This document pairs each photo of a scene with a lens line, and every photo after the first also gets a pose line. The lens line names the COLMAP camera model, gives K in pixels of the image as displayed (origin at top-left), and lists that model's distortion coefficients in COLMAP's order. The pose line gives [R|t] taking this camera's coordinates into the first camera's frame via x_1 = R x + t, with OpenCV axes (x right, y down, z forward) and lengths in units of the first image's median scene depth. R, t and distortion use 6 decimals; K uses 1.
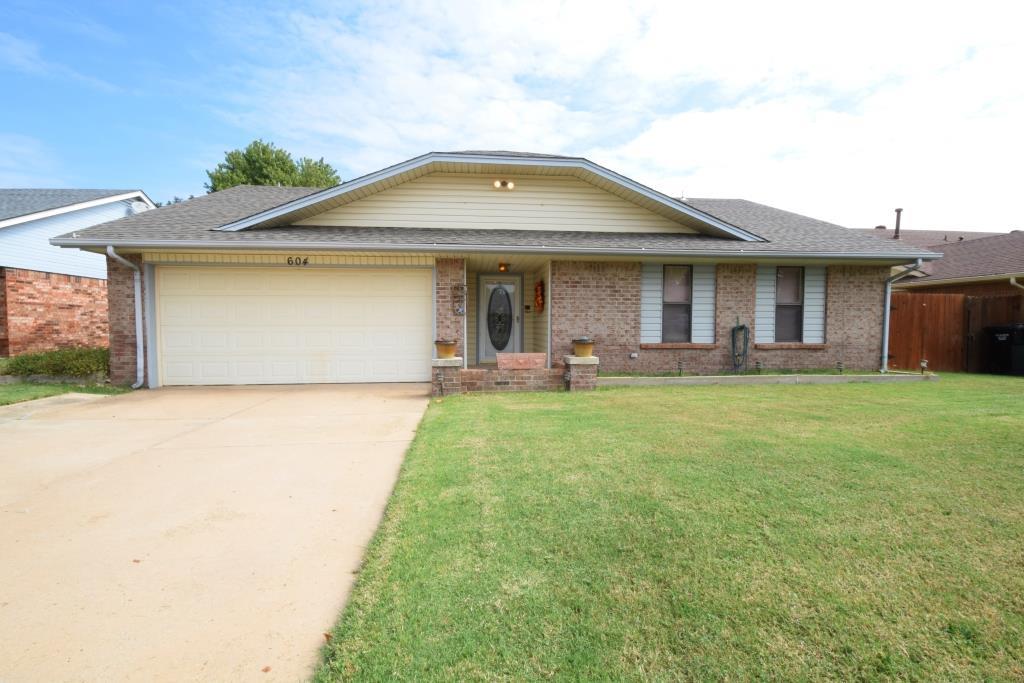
lens RADIAL K [[469.8, 0, 510.9], [0, 469.8, 346.4], [0, 0, 1]] dist [0.011706, -0.020604]
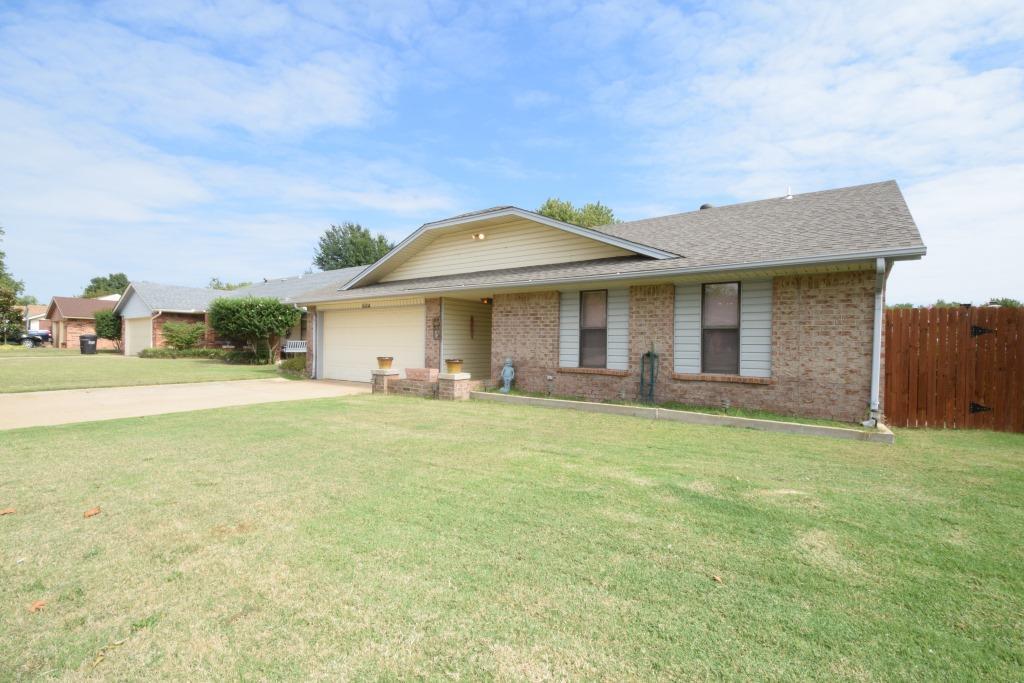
lens RADIAL K [[469.8, 0, 510.9], [0, 469.8, 346.4], [0, 0, 1]] dist [0.011706, -0.020604]
pose [[0.739246, 0.012230, -0.673324, 0.895722], [-0.052079, 0.997879, -0.039054, -0.005418], [0.671418, 0.063937, 0.738315, 0.145580]]
